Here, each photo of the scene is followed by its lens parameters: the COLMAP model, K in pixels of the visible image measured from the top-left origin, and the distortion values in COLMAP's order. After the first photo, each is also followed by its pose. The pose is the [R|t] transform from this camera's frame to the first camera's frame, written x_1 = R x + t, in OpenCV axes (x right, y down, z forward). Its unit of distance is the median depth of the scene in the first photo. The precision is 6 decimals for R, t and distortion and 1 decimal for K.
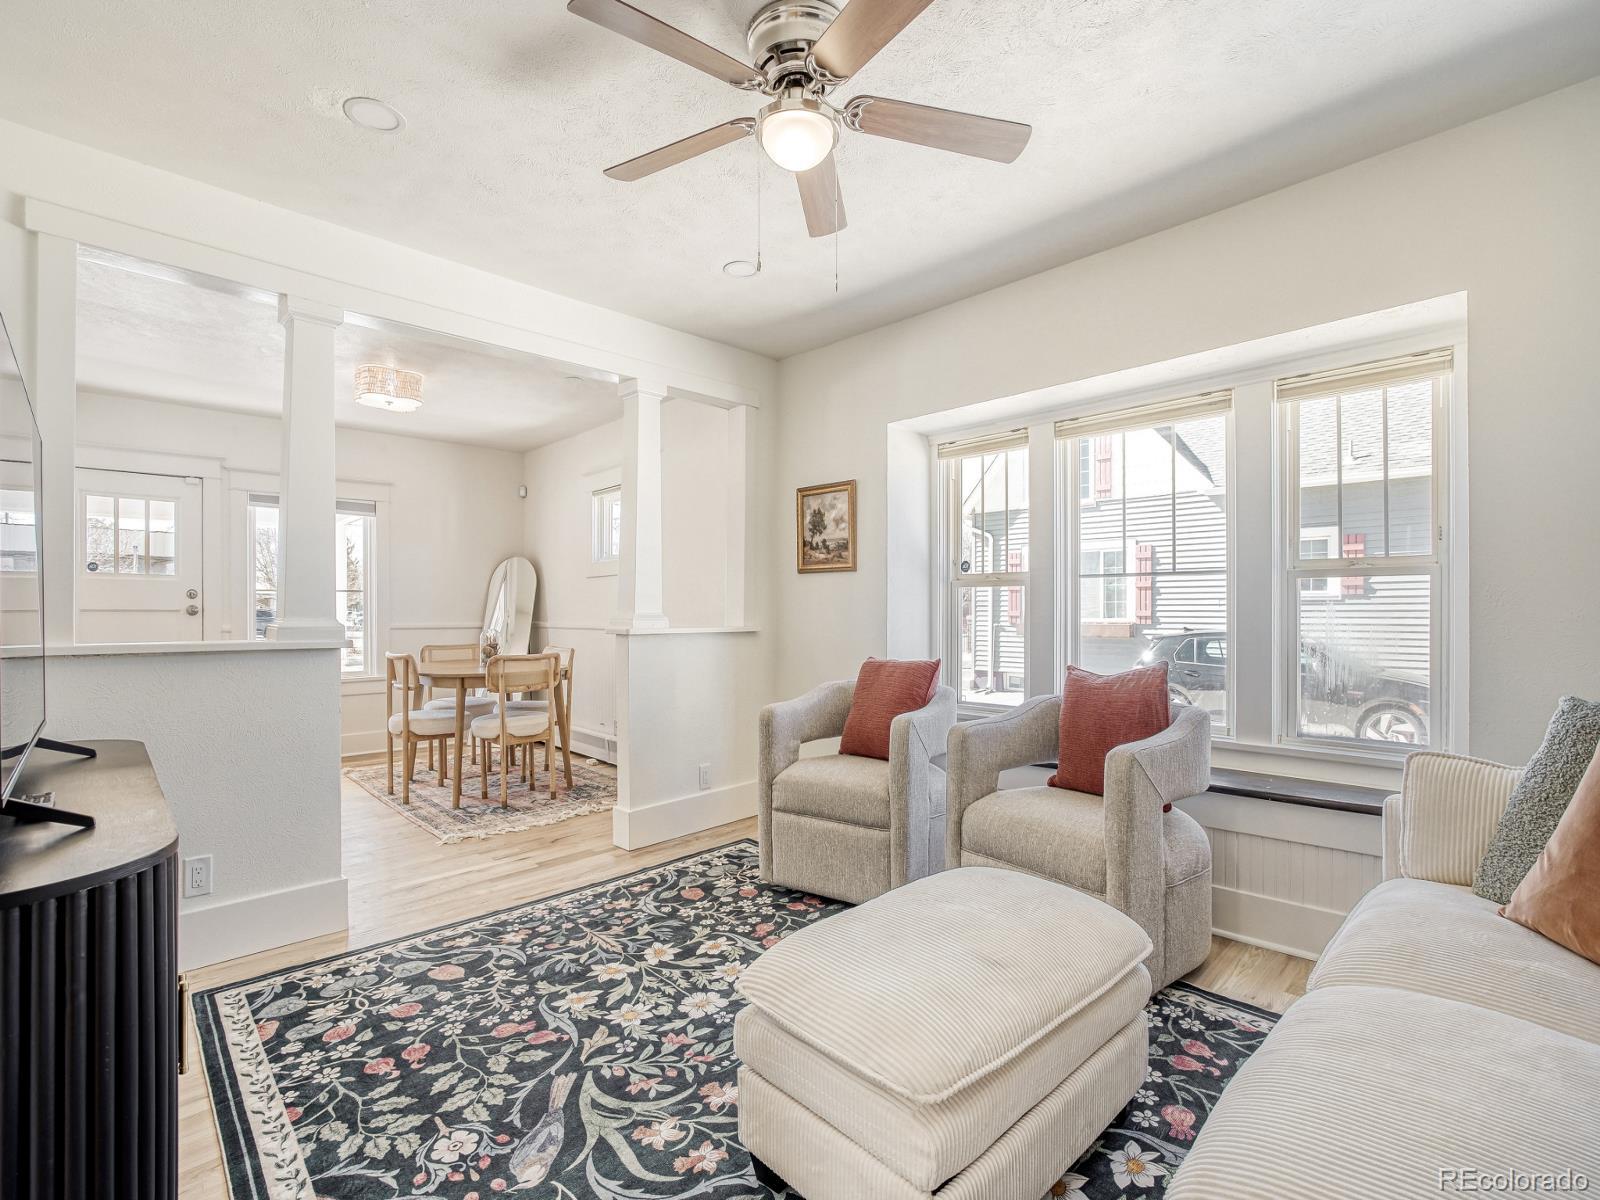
lens RADIAL K [[731.2, 0, 775.0], [0, 731.2, 613.9], [0, 0, 1]] dist [-0.034124, 0.011153]
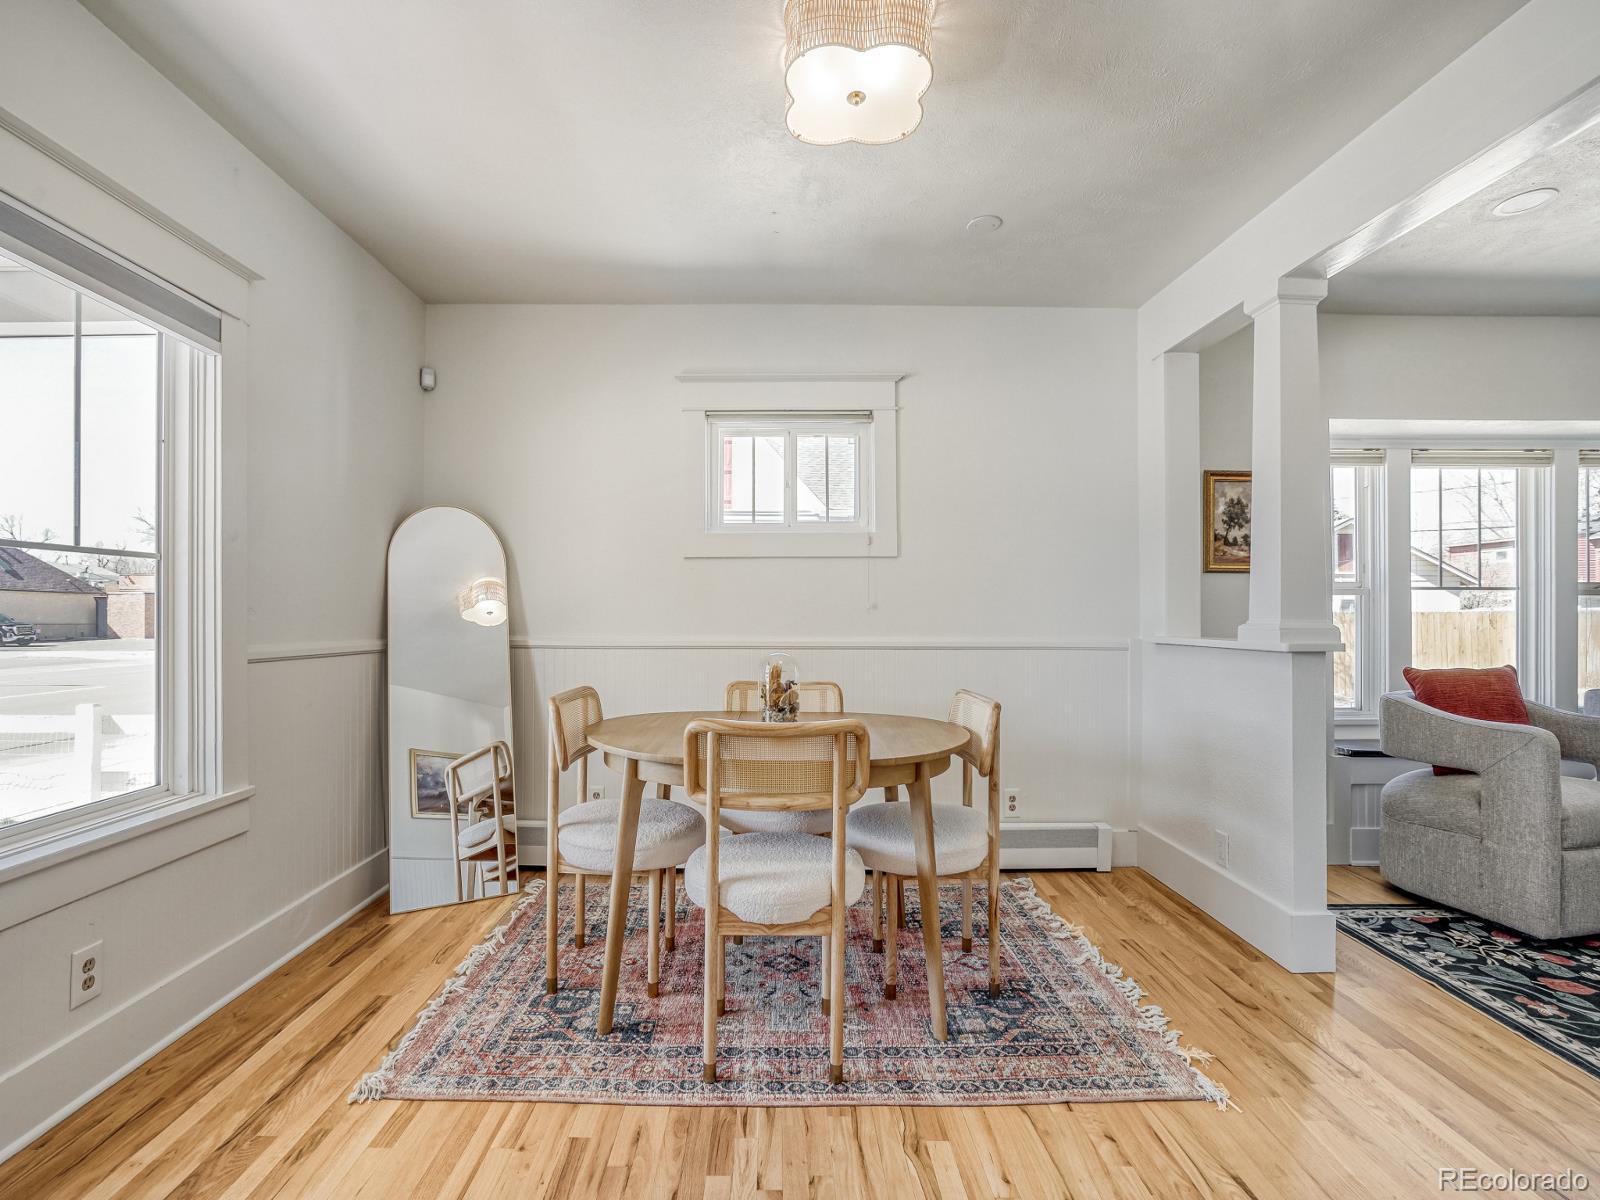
lens RADIAL K [[731.2, 0, 775.0], [0, 731.2, 613.9], [0, 0, 1]] dist [-0.034124, 0.011153]
pose [[0.683355, 0.009071, 0.730030, -0.835134], [-0.000017, 0.999923, -0.012409, 0.001480], [-0.730086, 0.008467, 0.683302, 0.740634]]
